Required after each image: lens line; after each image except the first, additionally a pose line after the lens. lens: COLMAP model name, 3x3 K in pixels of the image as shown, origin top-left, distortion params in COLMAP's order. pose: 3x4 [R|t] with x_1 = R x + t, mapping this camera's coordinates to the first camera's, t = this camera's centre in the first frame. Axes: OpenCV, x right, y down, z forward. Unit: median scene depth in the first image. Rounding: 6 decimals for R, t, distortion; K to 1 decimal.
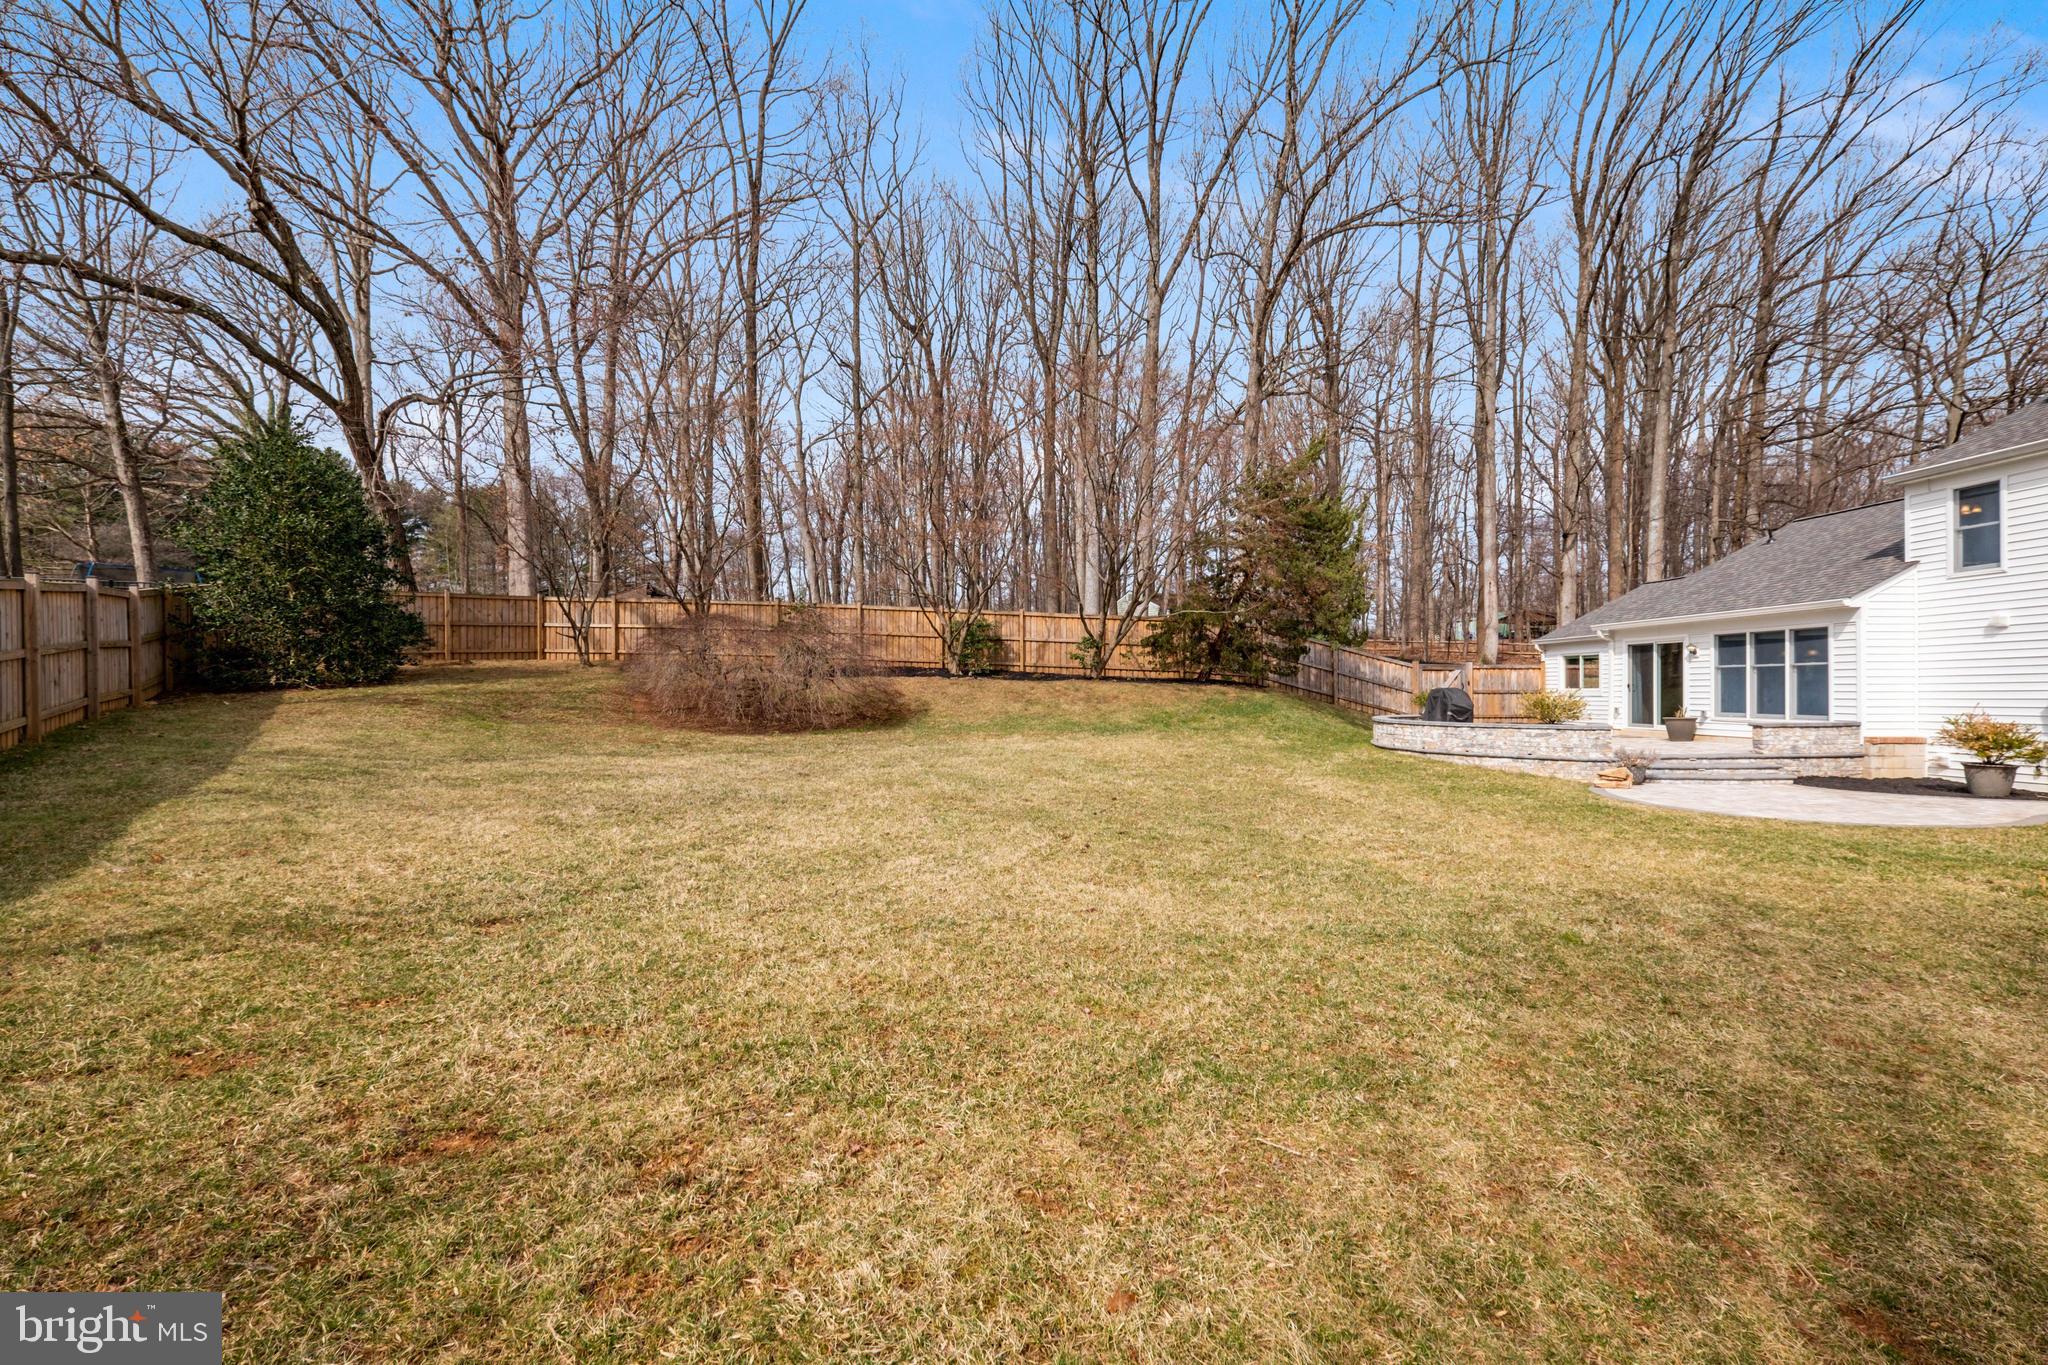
lens RADIAL K [[887.4, 0, 1011.0], [0, 887.4, 685.9], [0, 0, 1]] dist [-0.014115, 0.000653]
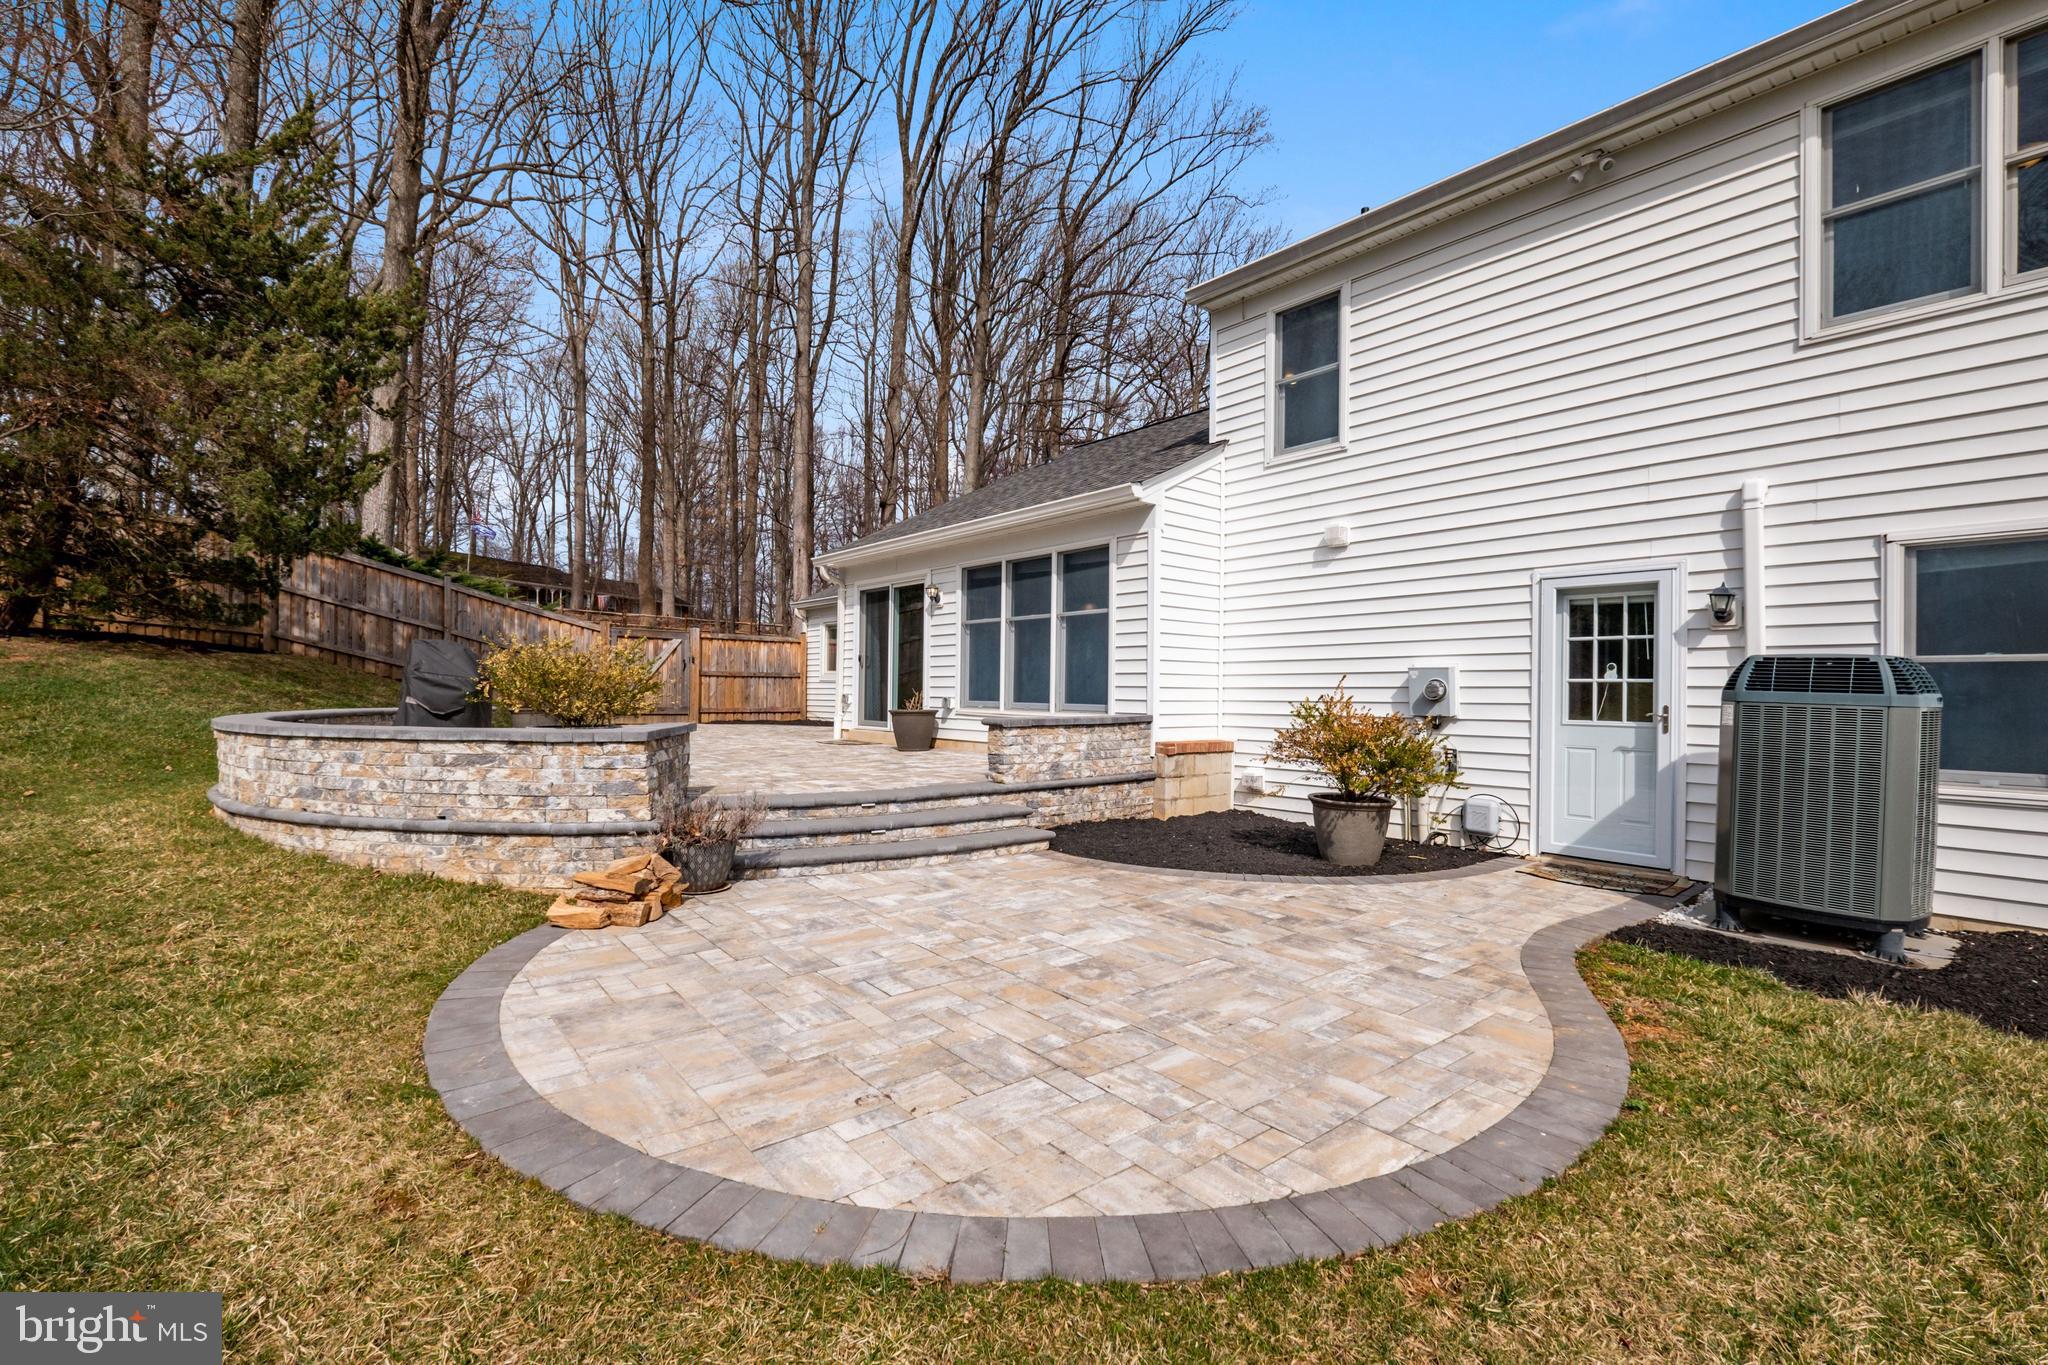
lens RADIAL K [[887.4, 0, 1024.7], [0, 887.4, 692.1], [0, 0, 1]] dist [-0.014115, 0.000653]
pose [[0.789492, 0.008968, 0.613696, 0.541498], [-0.014813, 0.999880, 0.004445, 0.024227], [-0.613582, -0.012600, 0.789530, 0.583912]]
